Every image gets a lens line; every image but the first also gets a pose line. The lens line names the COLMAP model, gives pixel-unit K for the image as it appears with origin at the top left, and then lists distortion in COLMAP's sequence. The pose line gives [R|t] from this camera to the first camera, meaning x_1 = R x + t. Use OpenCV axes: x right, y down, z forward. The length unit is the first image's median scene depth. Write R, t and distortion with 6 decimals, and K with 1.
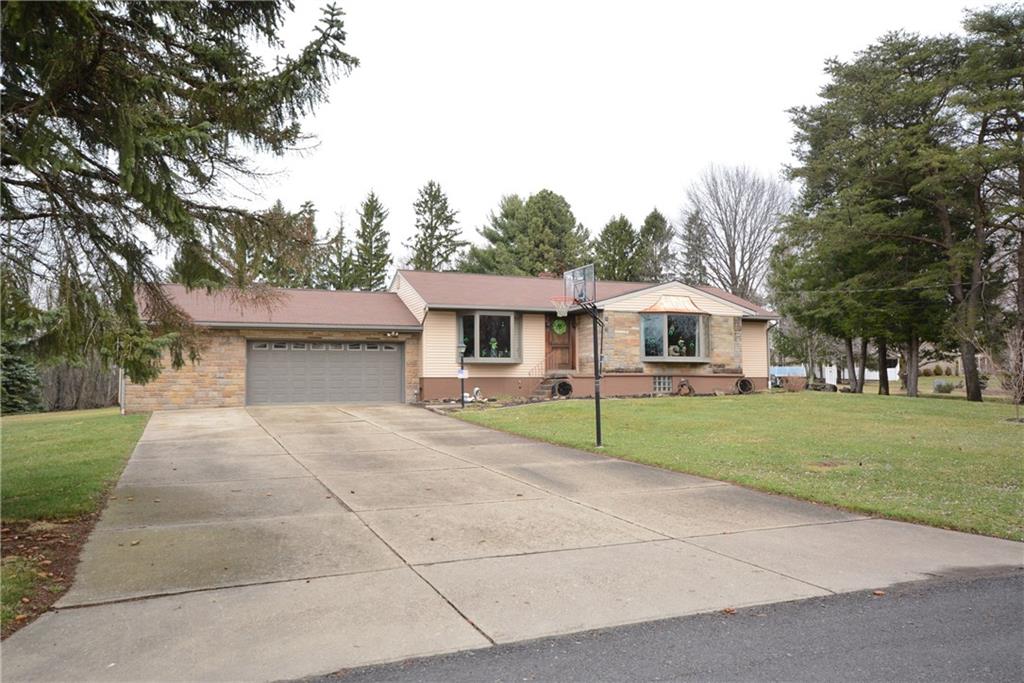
lens RADIAL K [[790.5, 0, 512.0], [0, 790.5, 341.5], [0, 0, 1]] dist [0.000157, -0.000101]
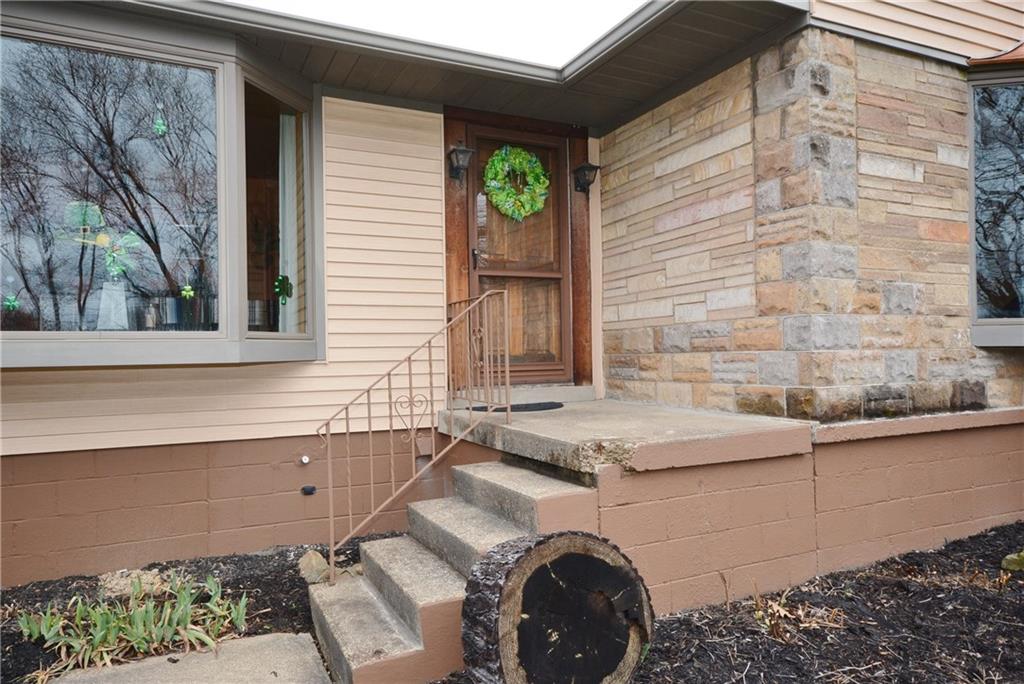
lens RADIAL K [[707.5, 0, 512.0], [0, 707.5, 342.0], [0, 0, 1]] dist [0.000041, -0.000009]
pose [[0.997334, -0.007276, 0.072612, 0.052295], [0.004643, 0.999328, 0.036365, 0.019801], [-0.072828, -0.035931, 0.996697, 0.939752]]
